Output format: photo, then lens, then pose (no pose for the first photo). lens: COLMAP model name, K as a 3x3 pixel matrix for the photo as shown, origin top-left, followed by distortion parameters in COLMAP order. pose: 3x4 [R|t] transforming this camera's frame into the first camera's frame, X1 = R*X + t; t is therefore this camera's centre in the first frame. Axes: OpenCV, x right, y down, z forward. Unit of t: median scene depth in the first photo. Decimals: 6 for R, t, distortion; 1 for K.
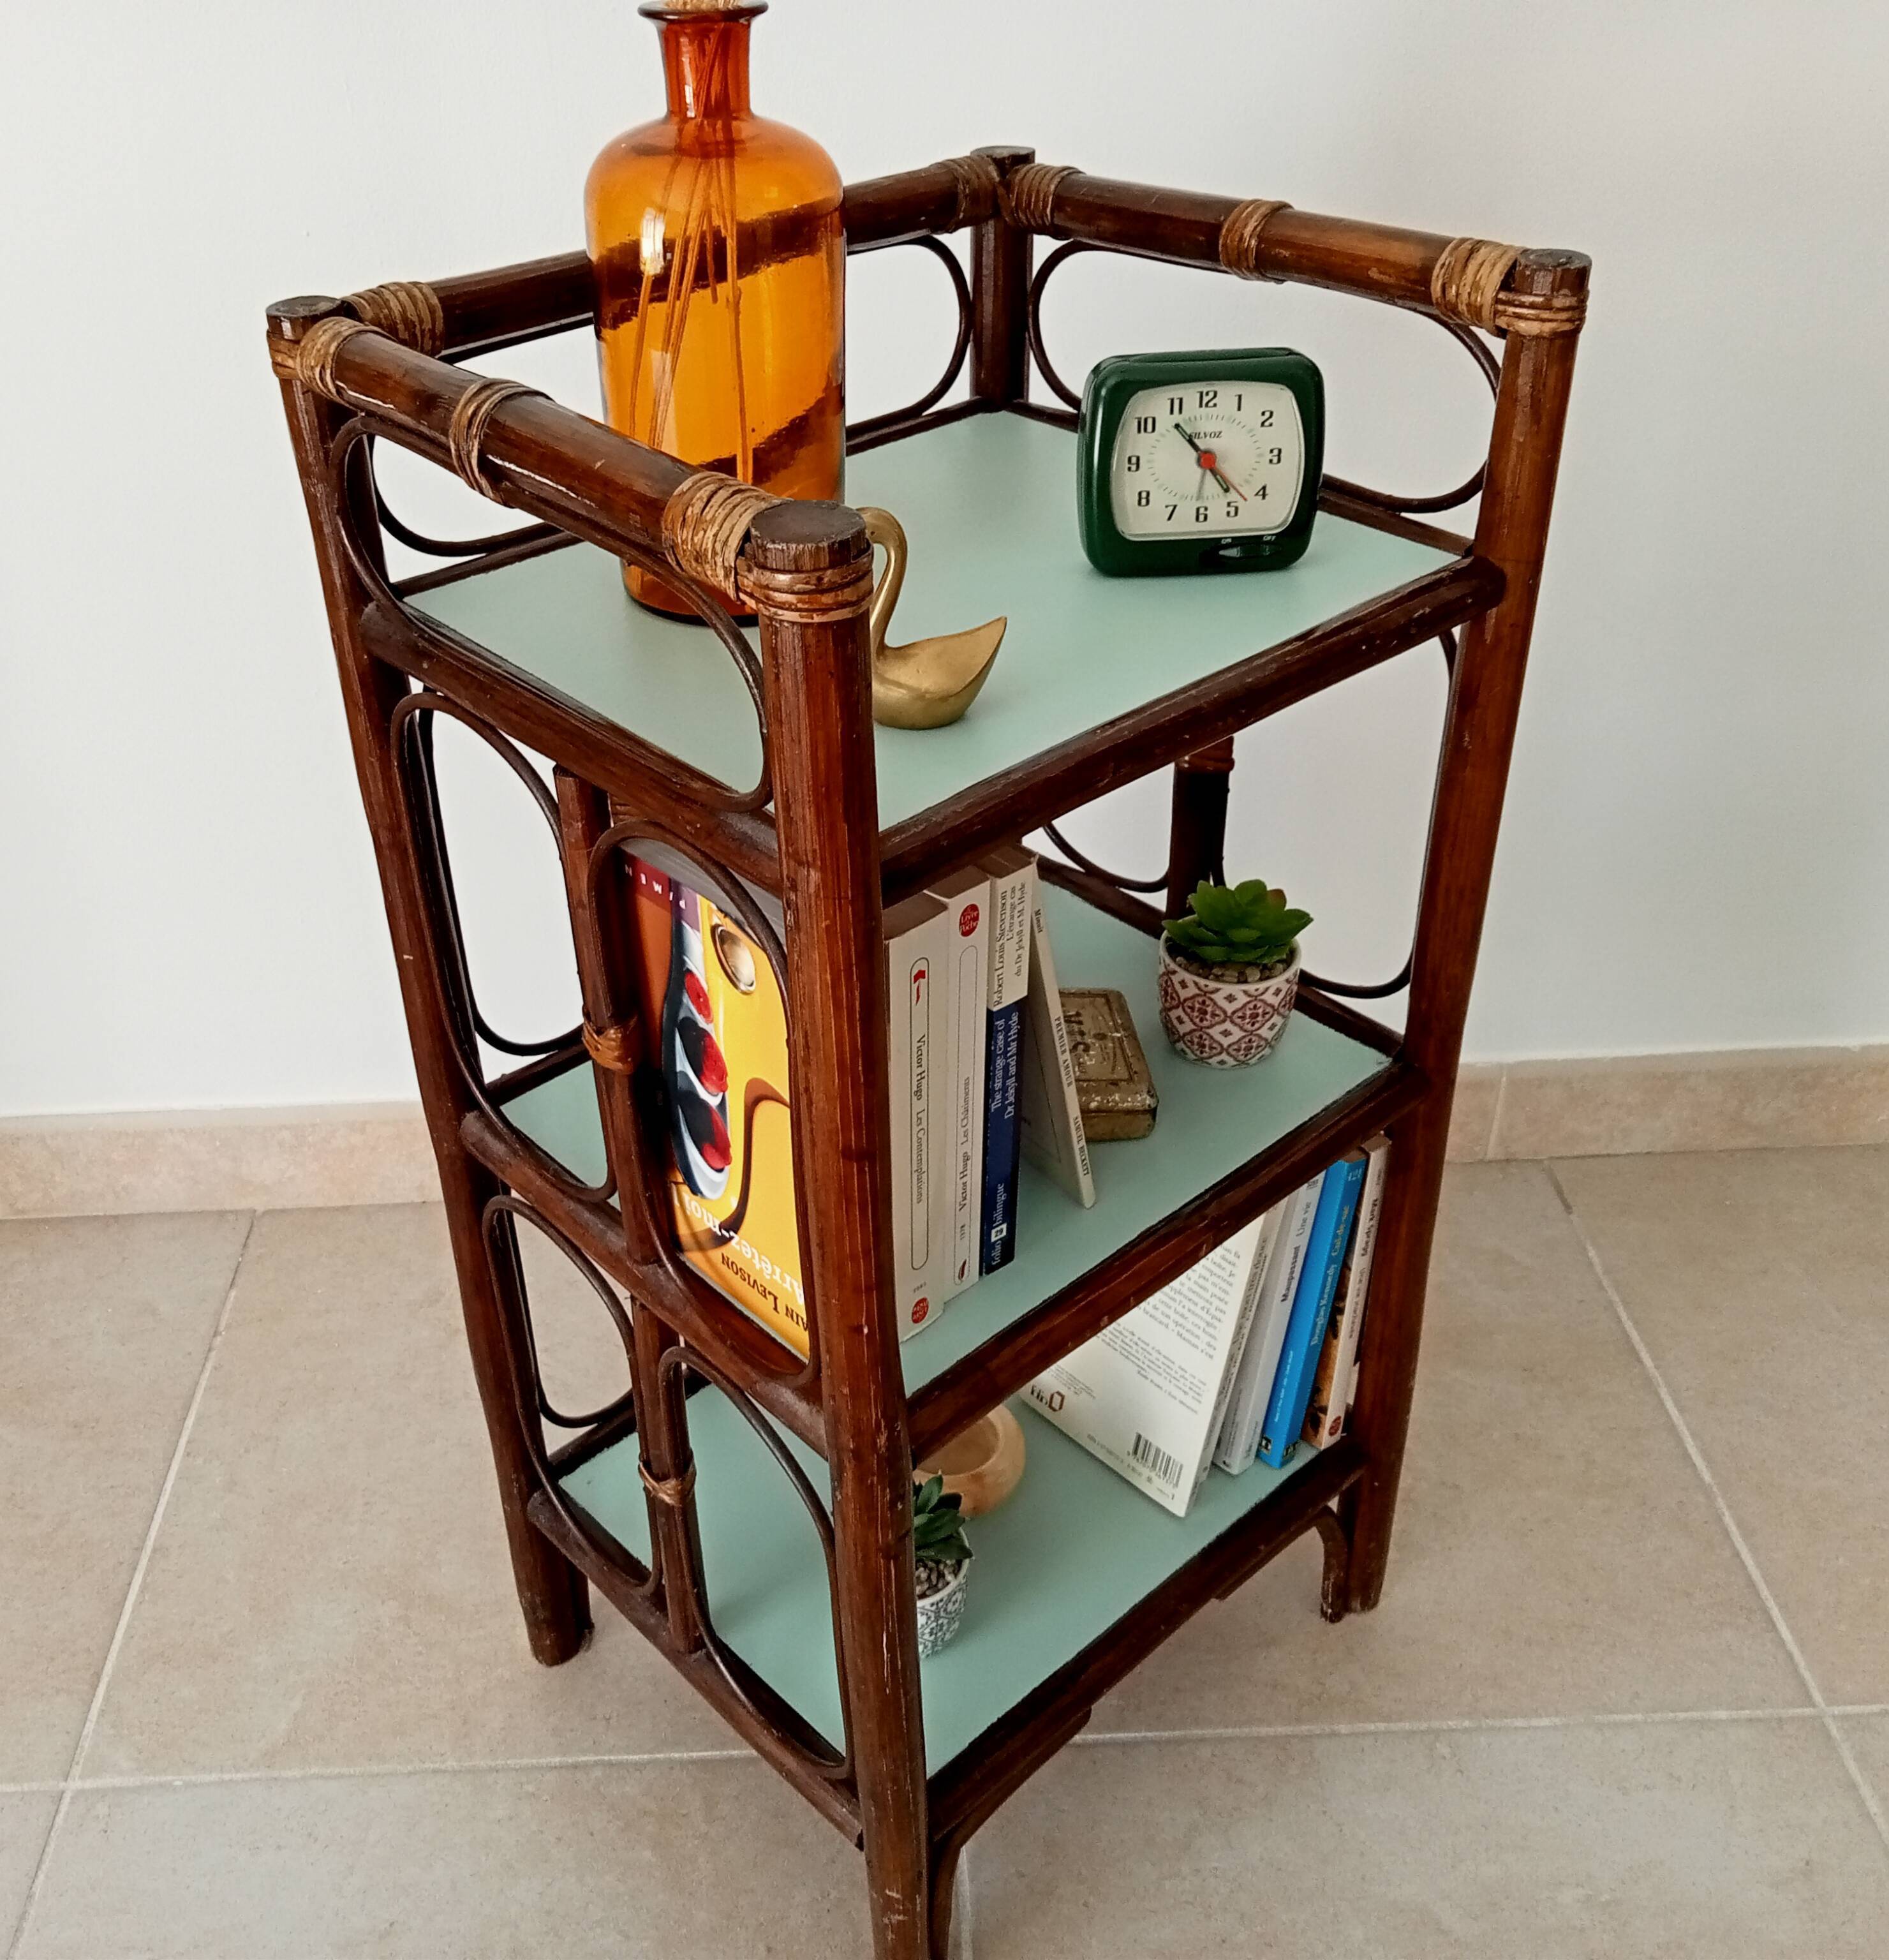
lens RADIAL K [[1891.1, 0, 848.0], [0, 1891.1, 978.6], [0, 0, 1]] dist [0.014969, -0.017941]
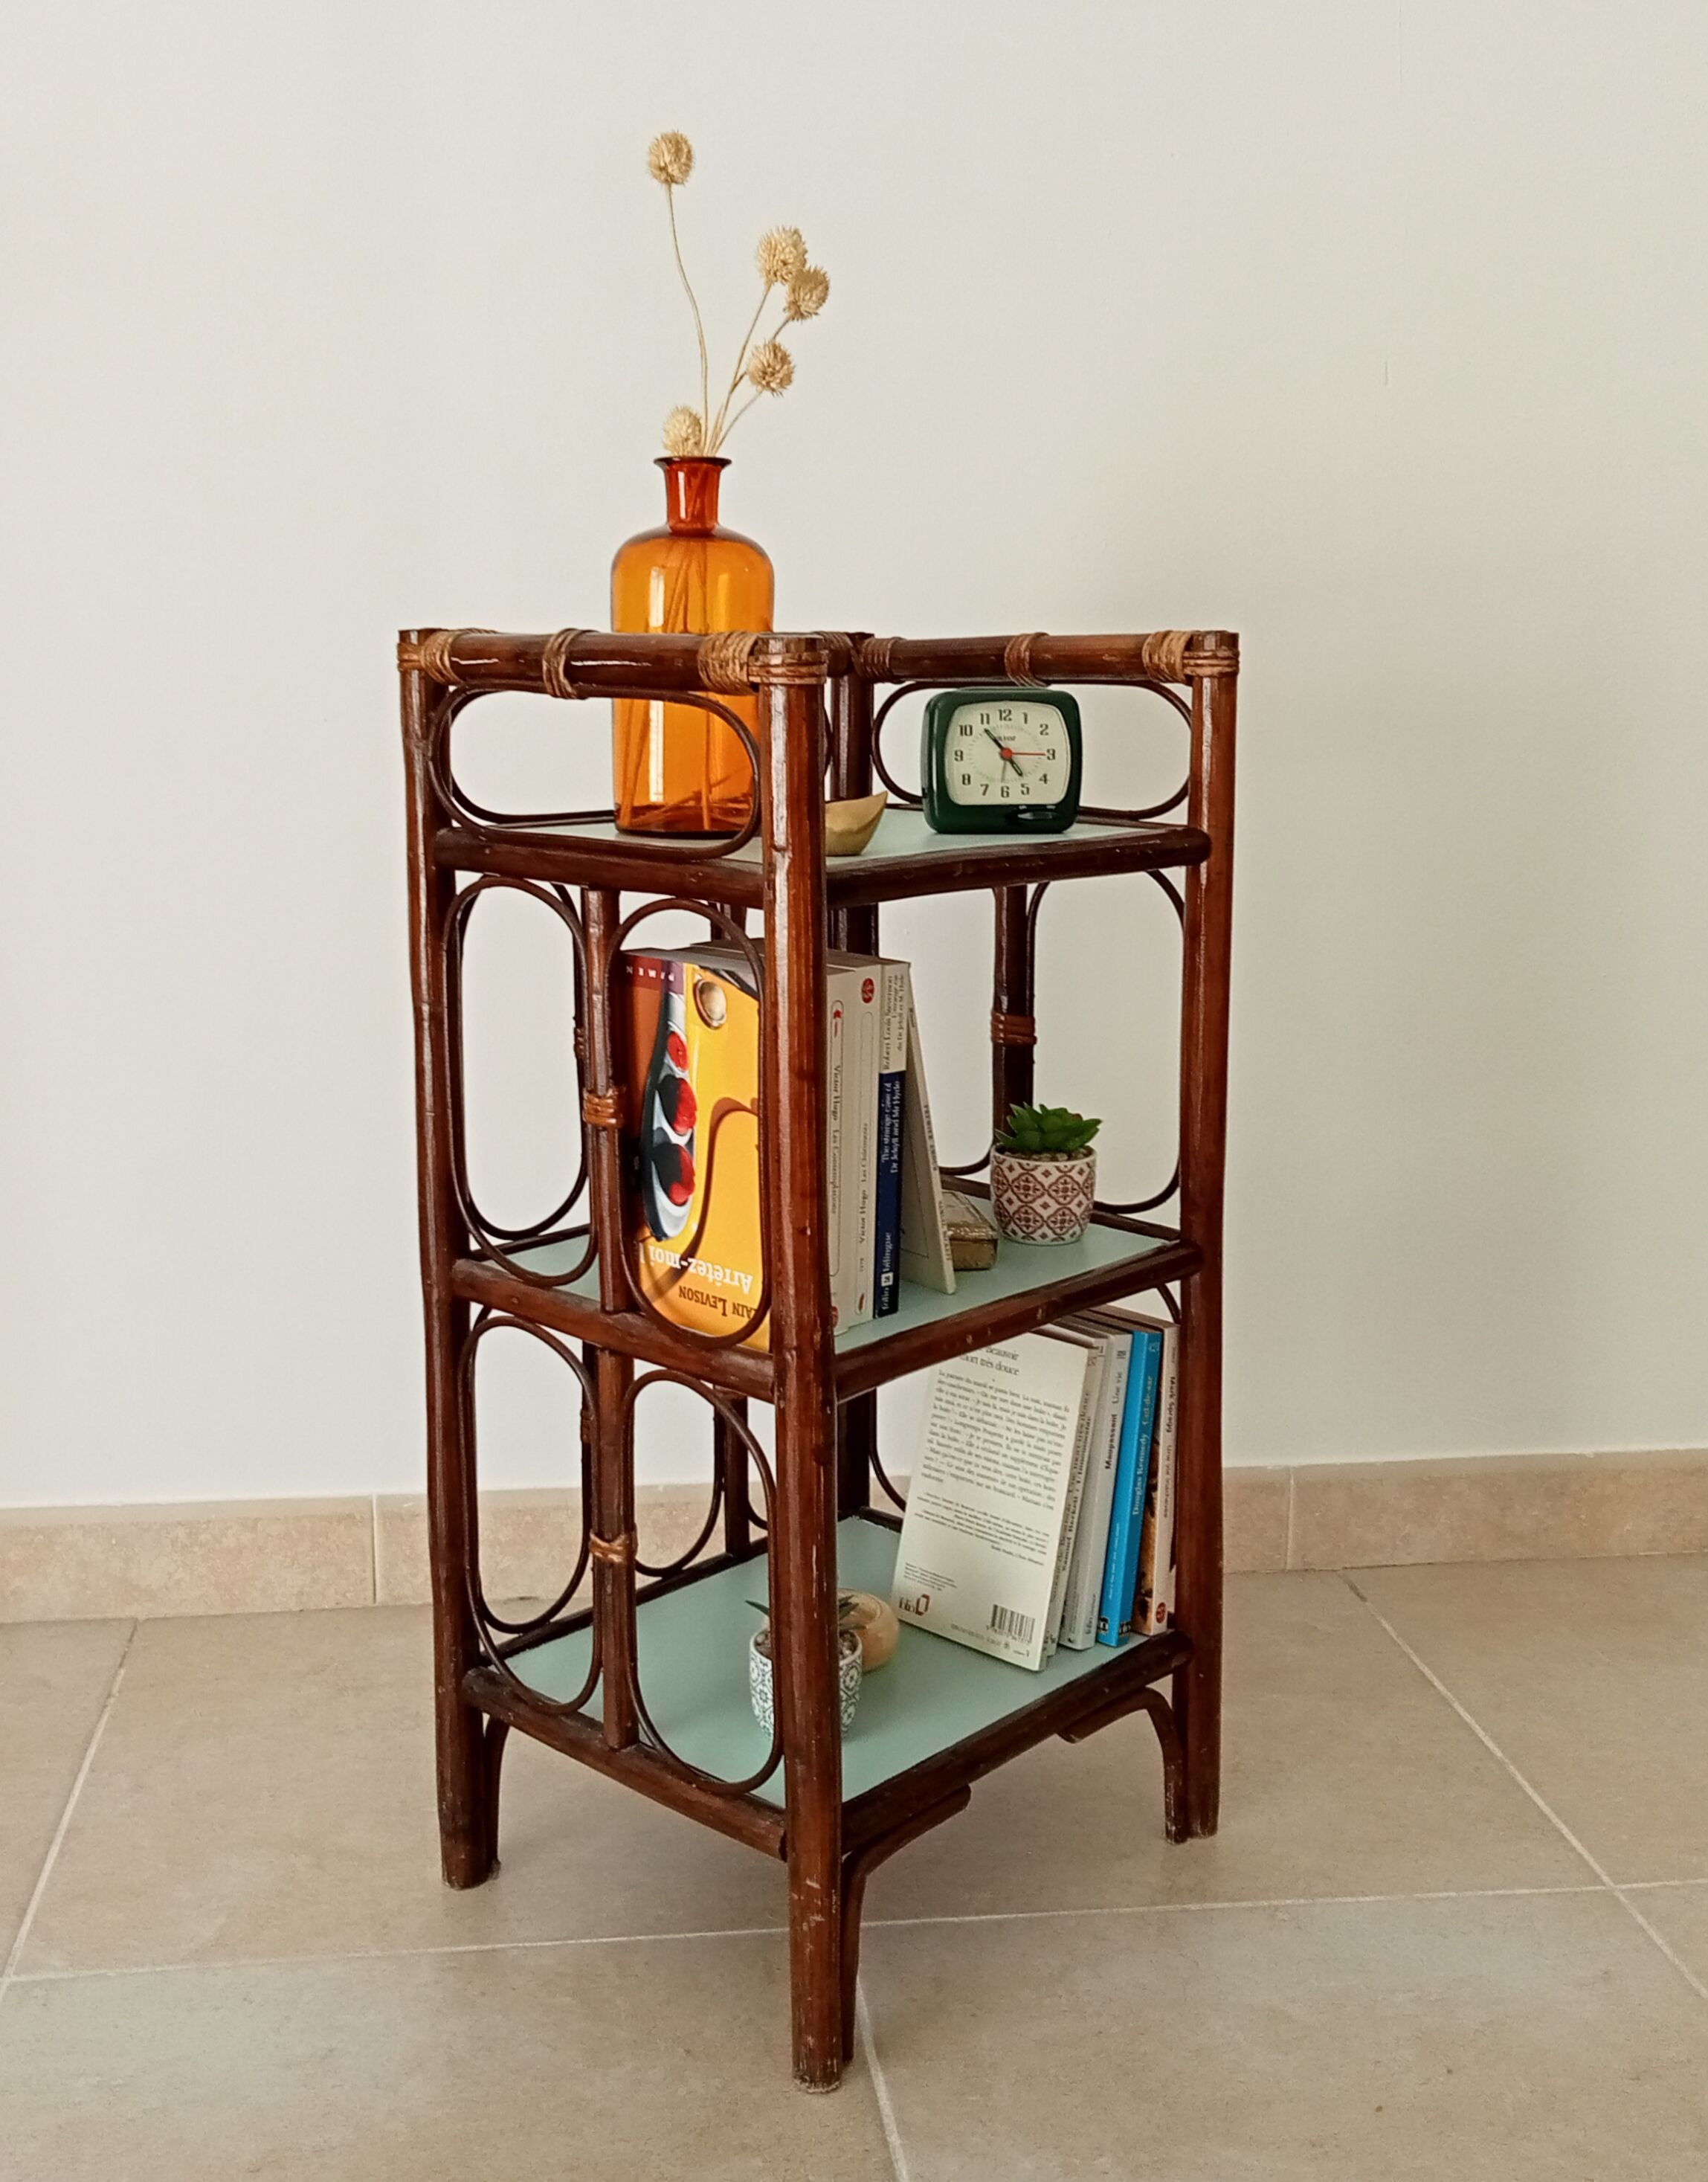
lens RADIAL K [[2159.6, 0, 768.1], [0, 2159.6, 1089.4], [0, 0, 1]] dist [0.025115, -0.029188]
pose [[0.996388, 0.014227, 0.083723, -0.106433], [0.019388, 0.921726, -0.387357, 0.481237], [-0.082680, 0.387581, 0.918120, -0.350256]]
